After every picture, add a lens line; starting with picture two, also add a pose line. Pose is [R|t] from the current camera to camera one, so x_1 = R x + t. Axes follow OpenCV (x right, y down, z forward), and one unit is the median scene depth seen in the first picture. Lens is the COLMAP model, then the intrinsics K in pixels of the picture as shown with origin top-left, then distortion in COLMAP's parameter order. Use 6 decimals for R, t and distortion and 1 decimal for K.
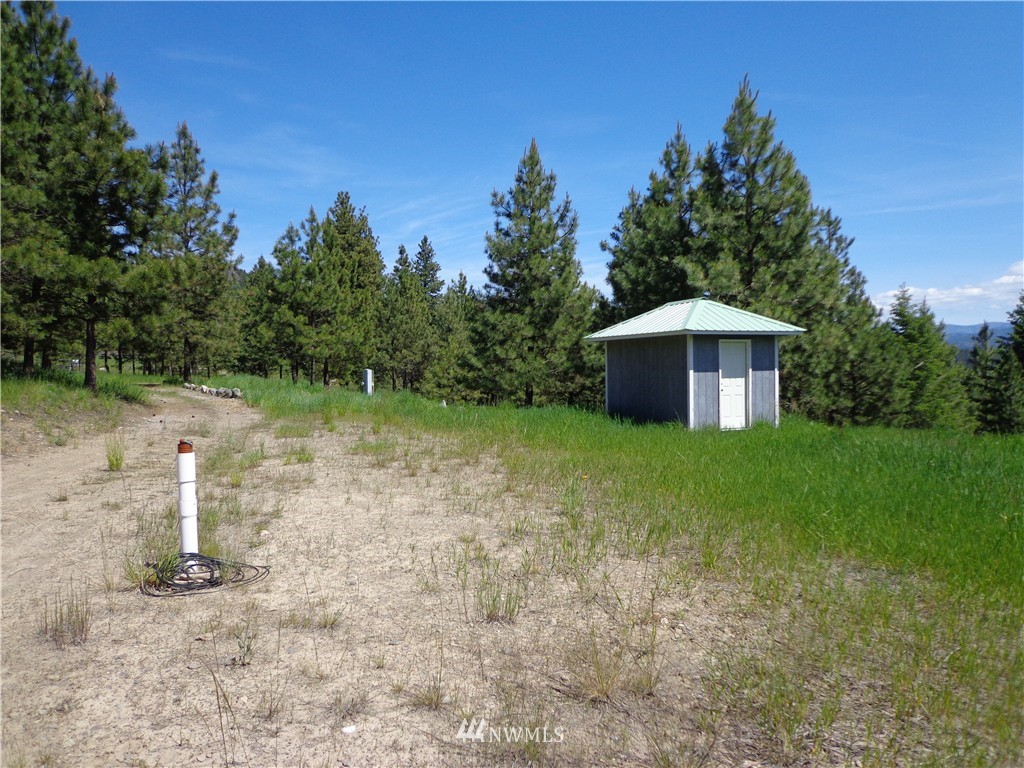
lens RADIAL K [[756.0, 0, 512.1], [0, 756.0, 382.5], [0, 0, 1]] dist [0.010257, 0.001965]
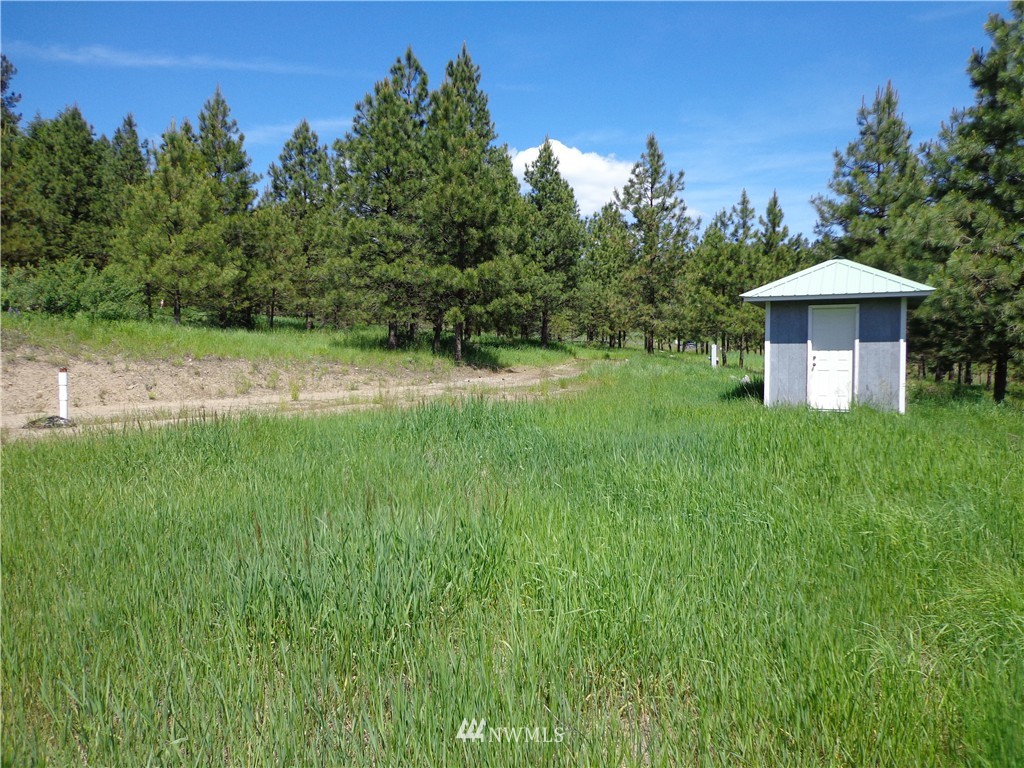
lens RADIAL K [[756.0, 0, 512.3], [0, 756.0, 382.7], [0, 0, 1]] dist [0.010257, 0.001965]
pose [[0.640078, 0.036531, -0.767441, 0.706823], [-0.016884, 0.999297, 0.033486, 0.007836], [0.768125, -0.008476, 0.640244, 0.180421]]
